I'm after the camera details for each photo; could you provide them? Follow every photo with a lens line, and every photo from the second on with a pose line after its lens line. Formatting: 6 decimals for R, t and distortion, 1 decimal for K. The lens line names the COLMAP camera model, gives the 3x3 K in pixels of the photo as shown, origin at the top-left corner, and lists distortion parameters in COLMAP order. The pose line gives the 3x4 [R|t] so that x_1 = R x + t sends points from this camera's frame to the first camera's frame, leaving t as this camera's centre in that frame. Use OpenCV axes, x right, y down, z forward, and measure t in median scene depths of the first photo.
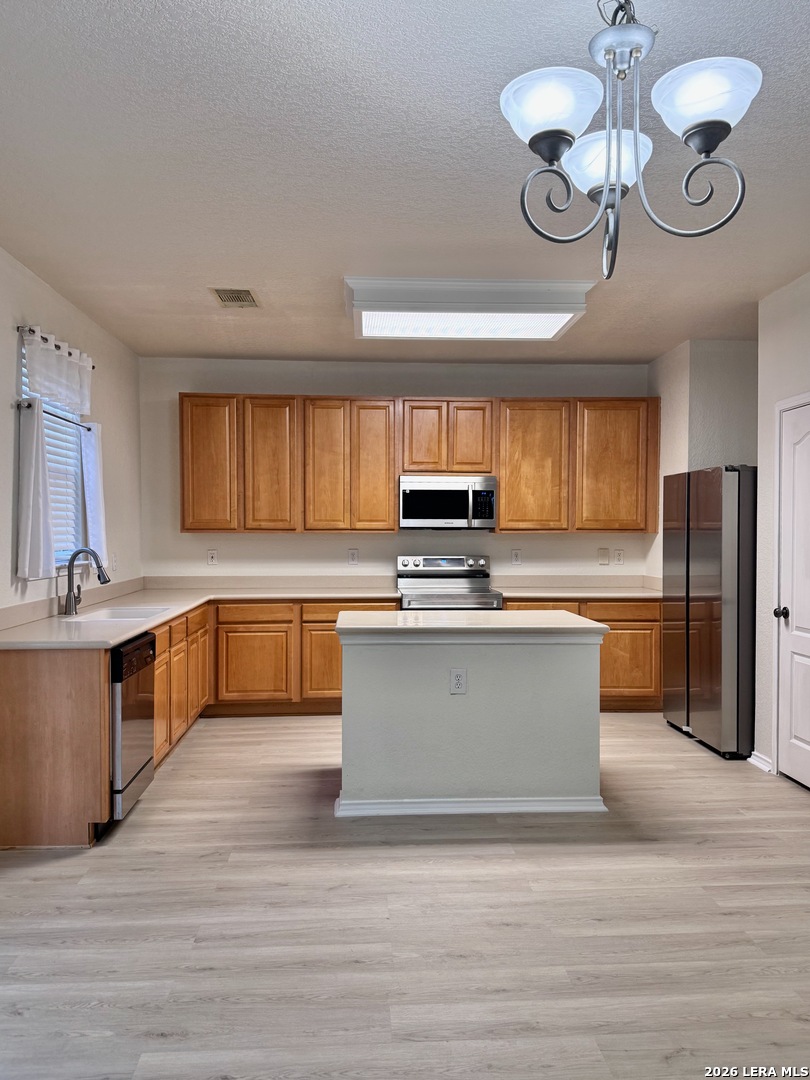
lens RADIAL K [[818.2, 0, 401.7], [0, 818.2, 546.1], [0, 0, 1]] dist [0.136574, -0.220224]
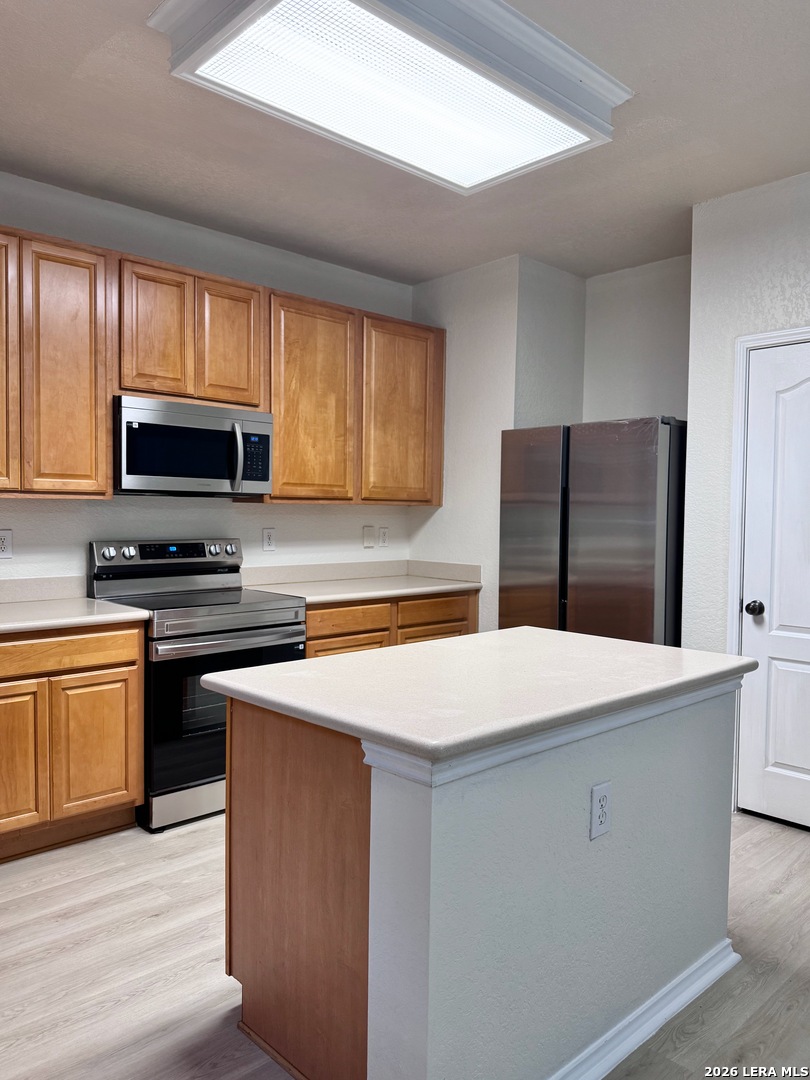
lens RADIAL K [[791.2, 0, 403.9], [0, 791.2, 546.8], [0, 0, 1]] dist [0.132439, -0.195188]
pose [[0.766651, -0.021981, 0.641687, -0.204994], [0.000922, 0.999450, 0.033134, -0.002209], [-0.642063, -0.024810, 0.766250, 0.461052]]
